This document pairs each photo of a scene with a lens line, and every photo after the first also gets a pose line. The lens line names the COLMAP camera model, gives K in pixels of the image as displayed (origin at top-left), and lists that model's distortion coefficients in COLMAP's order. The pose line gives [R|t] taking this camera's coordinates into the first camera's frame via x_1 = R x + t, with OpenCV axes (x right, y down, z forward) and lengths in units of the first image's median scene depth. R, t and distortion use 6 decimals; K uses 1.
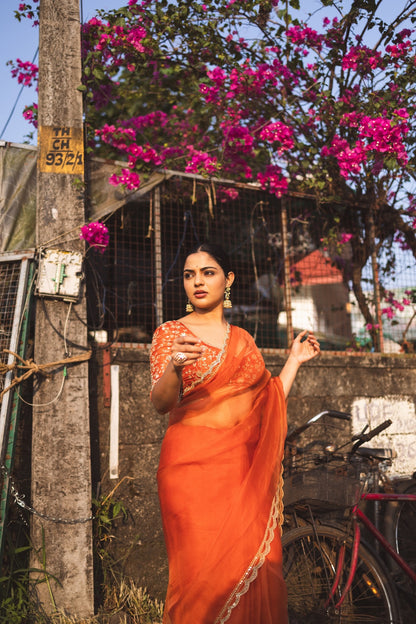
lens RADIAL K [[667.8, 0, 208.0], [0, 667.8, 312.0], [0, 0, 1]] dist [0.016715, -0.005763]
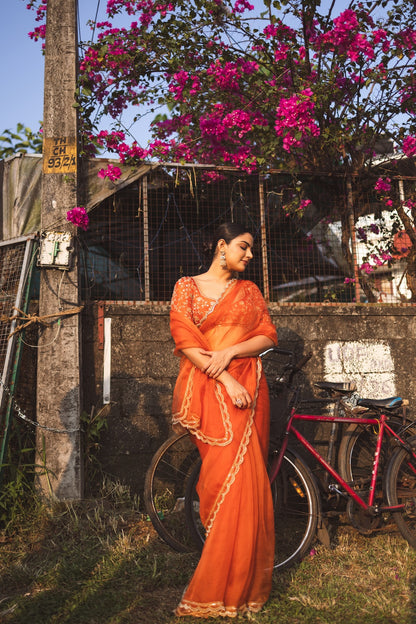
lens RADIAL K [[623.4, 0, 206.7], [0, 623.4, 312.3], [0, 0, 1]] dist [0.016411, -0.009117]
pose [[0.967908, -0.043869, -0.247447, 0.342832], [0.050440, 0.998521, 0.020277, 0.053641], [0.246191, -0.032107, 0.968689, -0.119954]]
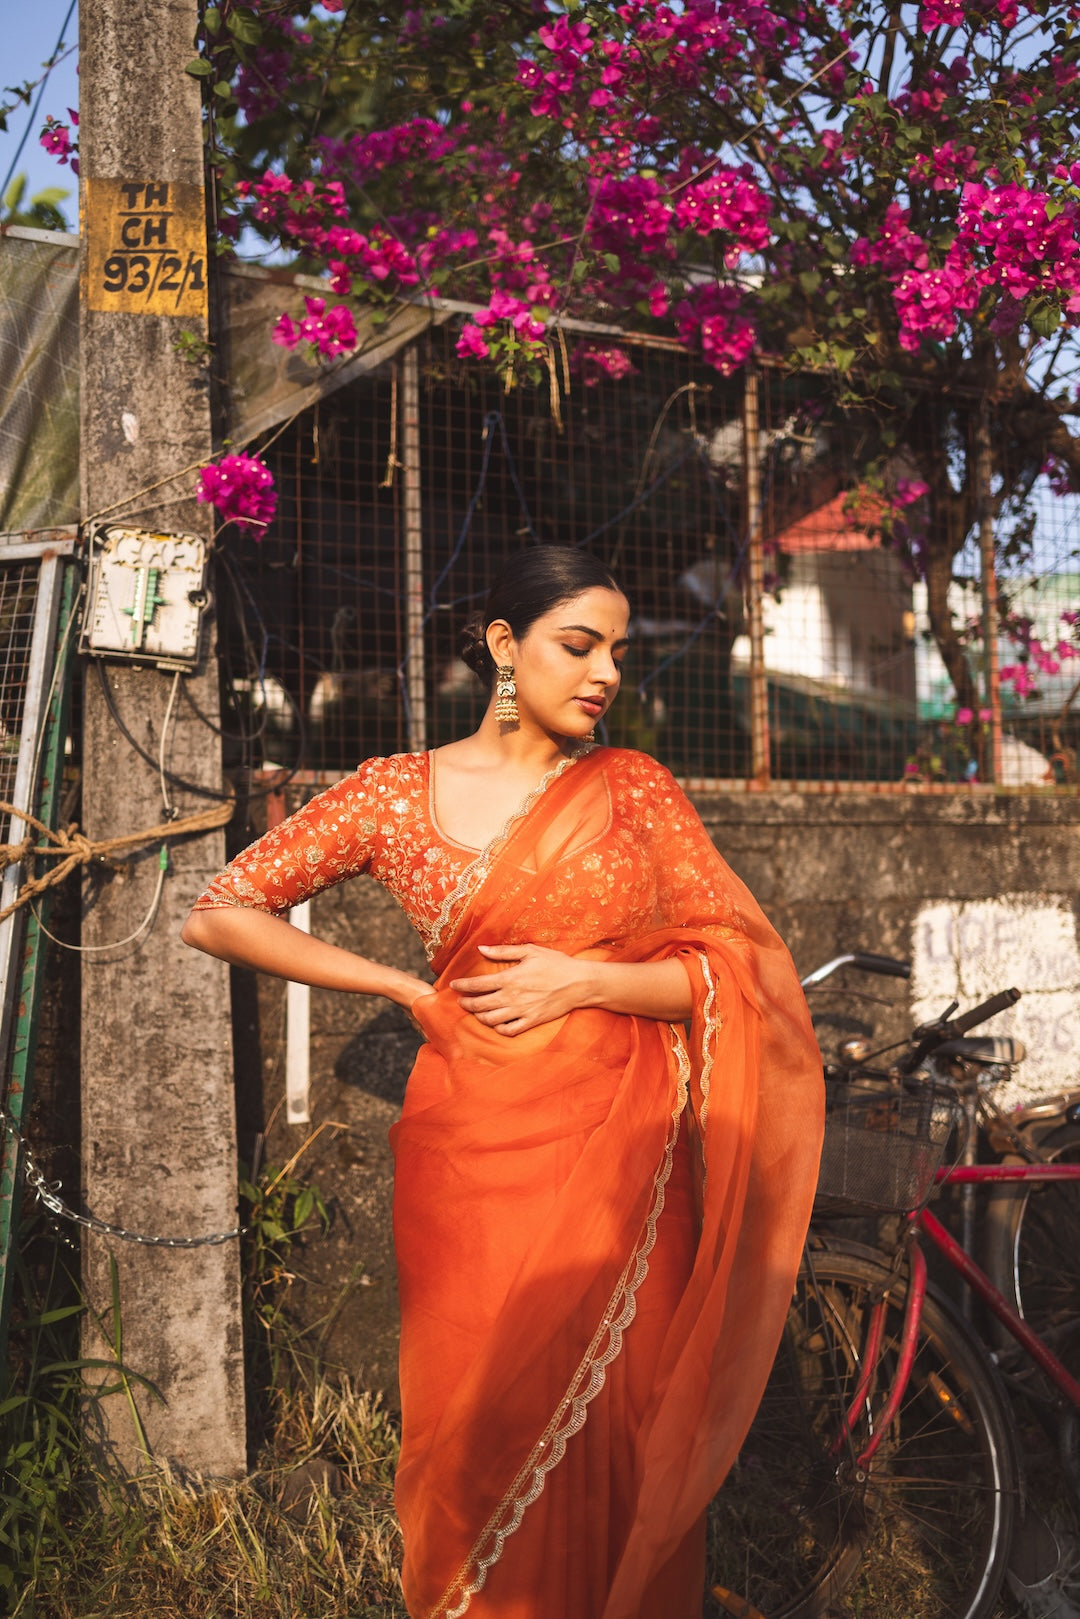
lens RADIAL K [[1617.5, 0, 536.7], [0, 1617.5, 810.2], [0, 0, 1]] dist [0.016411, -0.009117]
pose [[0.999858, 0.009242, -0.014089, 0.009826], [-0.007402, 0.992066, 0.125497, -0.049343], [0.015137, -0.125375, 0.991994, 0.084368]]
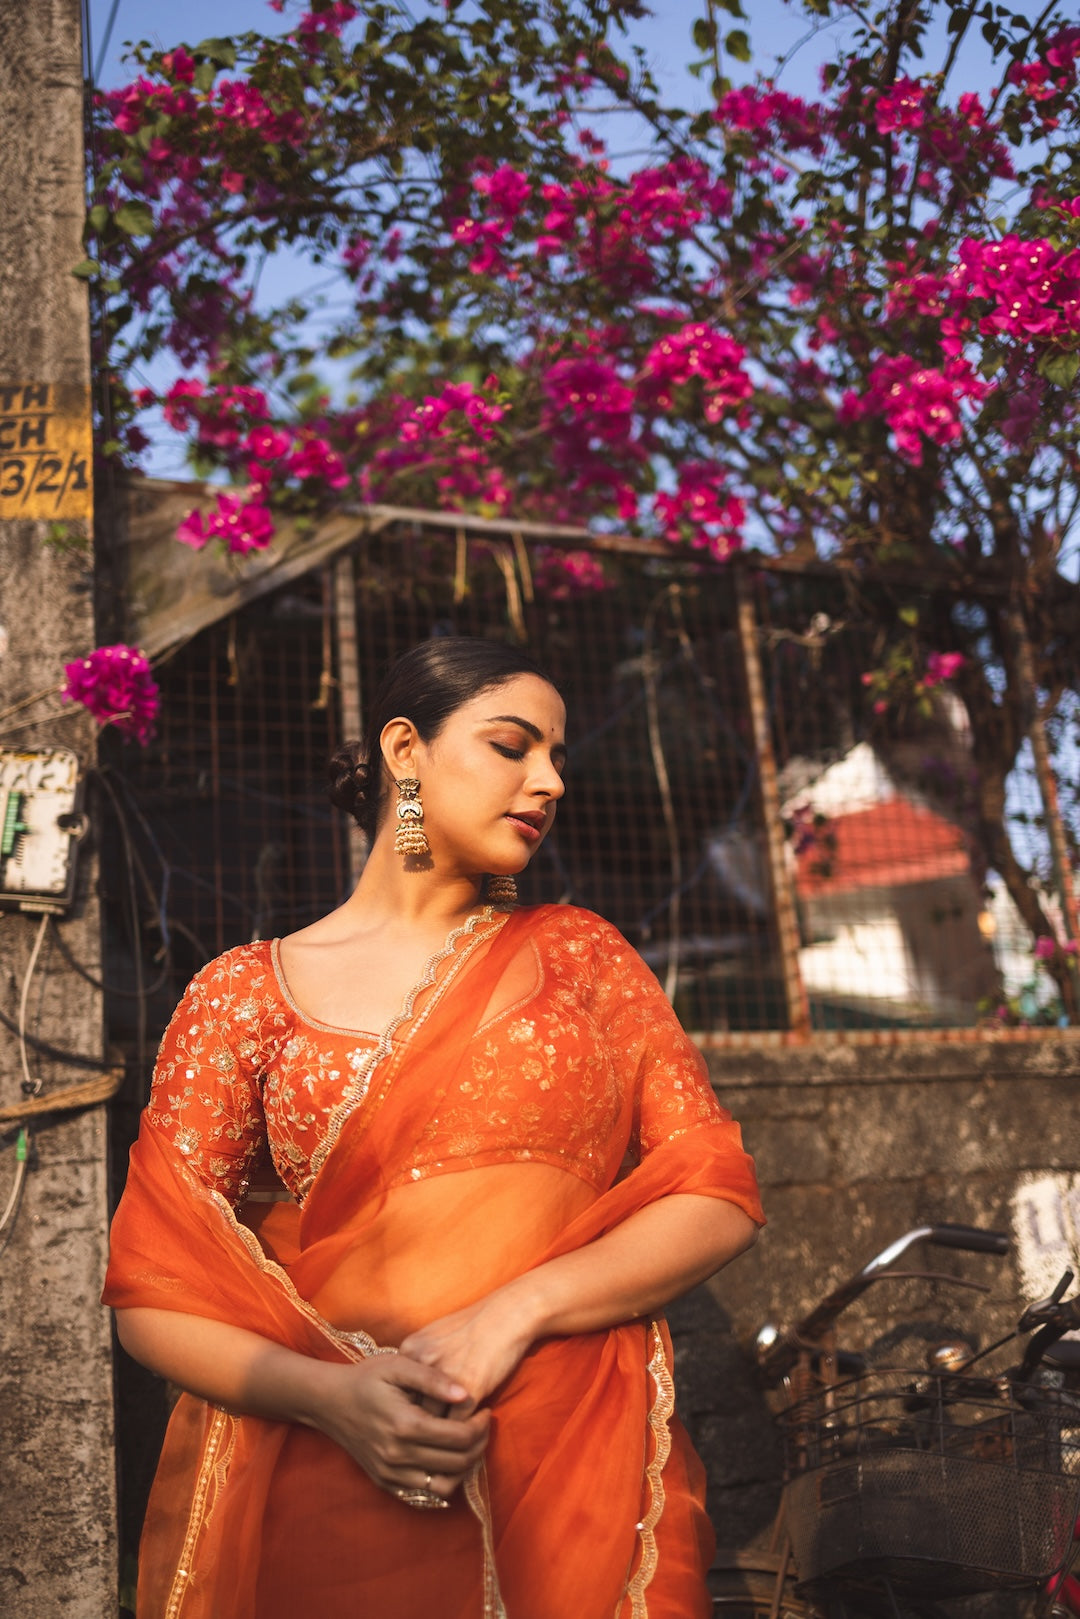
lens RADIAL K [[1617.5, 0, 536.7], [0, 1617.5, 810.2], [0, 0, 1]] dist [0.016411, -0.009117]
pose [[0.995593, -0.072441, -0.059553, 0.061713], [0.065703, 0.991953, -0.108223, 0.030928], [0.066913, 0.103833, 0.992341, 0.254690]]
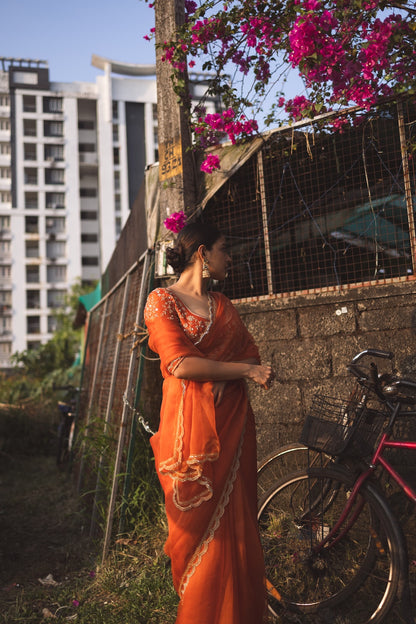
lens RADIAL K [[623.4, 0, 206.7], [0, 623.4, 312.3], [0, 0, 1]] dist [0.016411, -0.009117]
pose [[0.511687, -0.085234, -0.854934, 0.801924], [0.213999, 0.976350, 0.030742, 0.022950], [0.832094, -0.198685, 0.517825, 0.377591]]
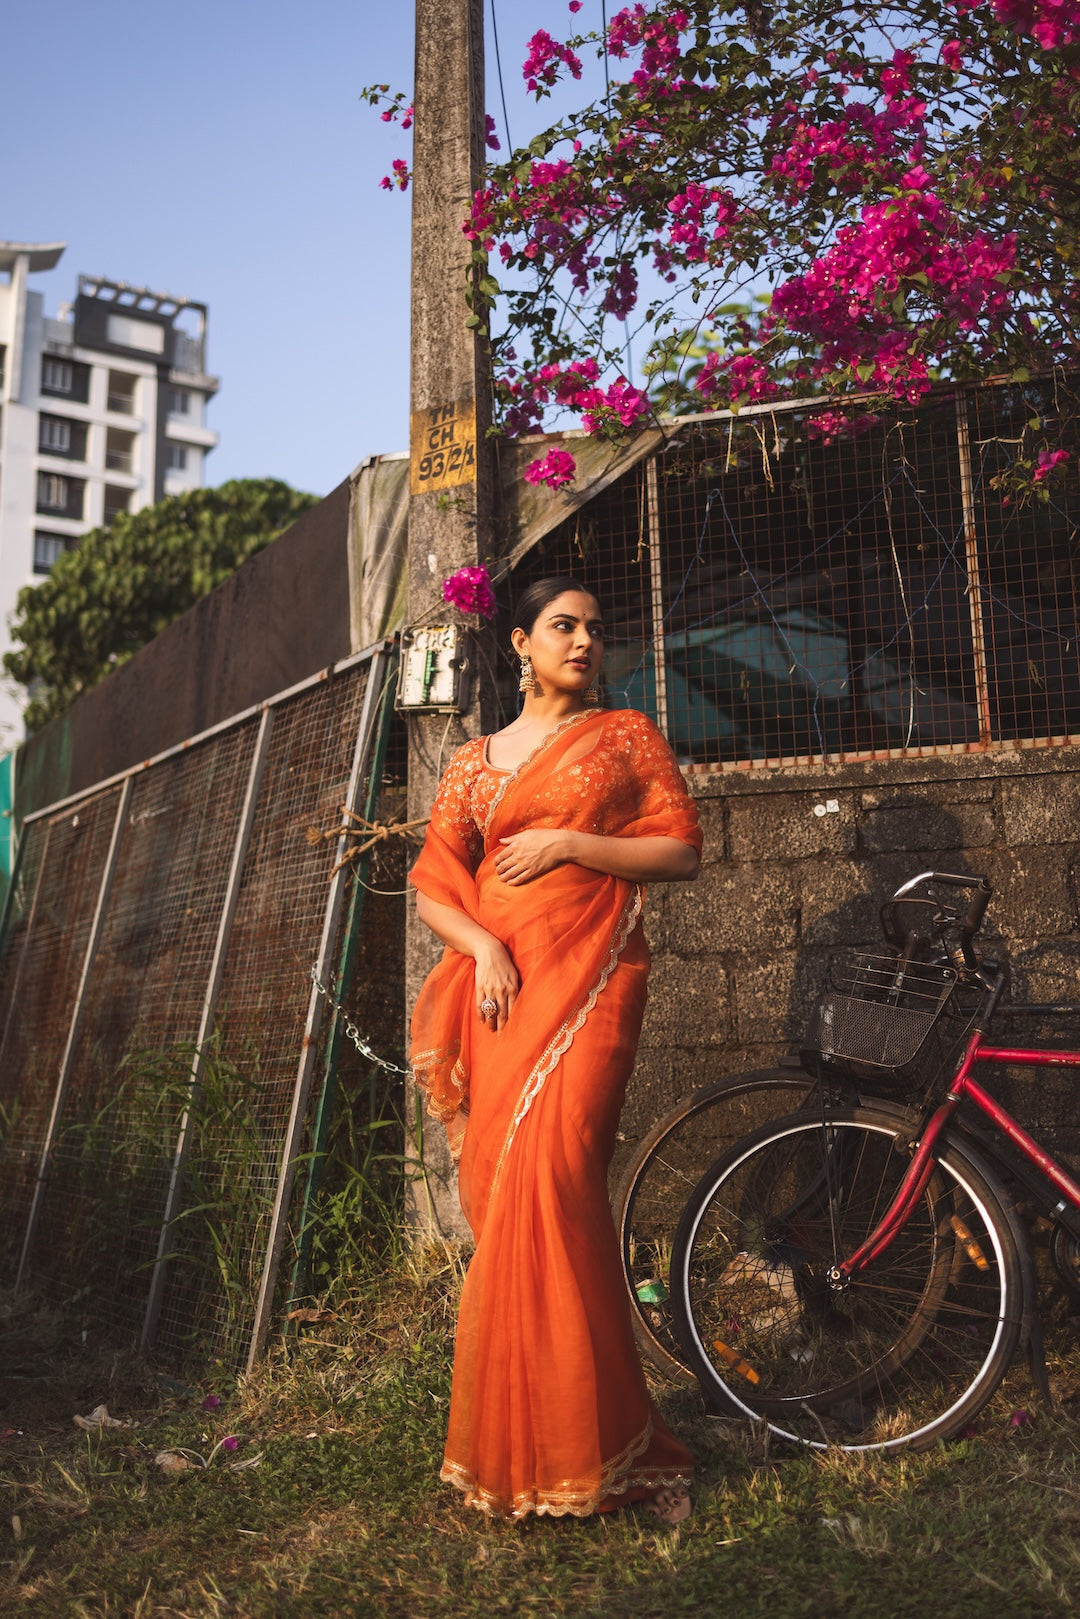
lens RADIAL K [[1617.5, 0, 536.7], [0, 1617.5, 810.2], [0, 0, 1]] dist [0.016411, -0.009117]
pose [[0.737336, -0.095478, -0.668745, 0.716367], [0.132707, 0.991144, 0.004810, 0.065479], [0.662363, -0.092294, 0.743476, 0.006925]]
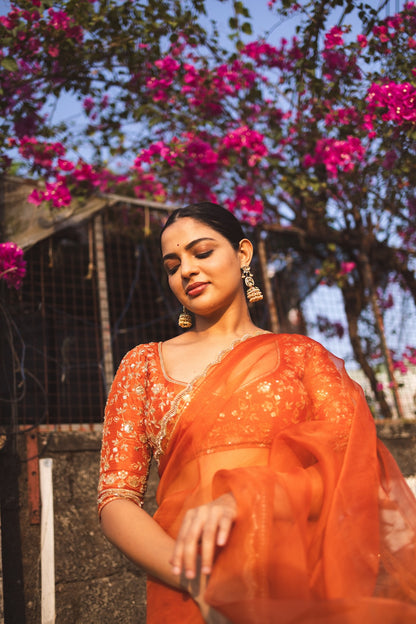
lens RADIAL K [[623.4, 0, 206.7], [0, 623.4, 312.3], [0, 0, 1]] dist [0.016411, -0.009117]
pose [[0.994593, -0.070891, 0.075895, -0.016156], [0.082801, 0.982393, -0.167473, 0.053657], [-0.062687, 0.172851, 0.982951, 0.348603]]
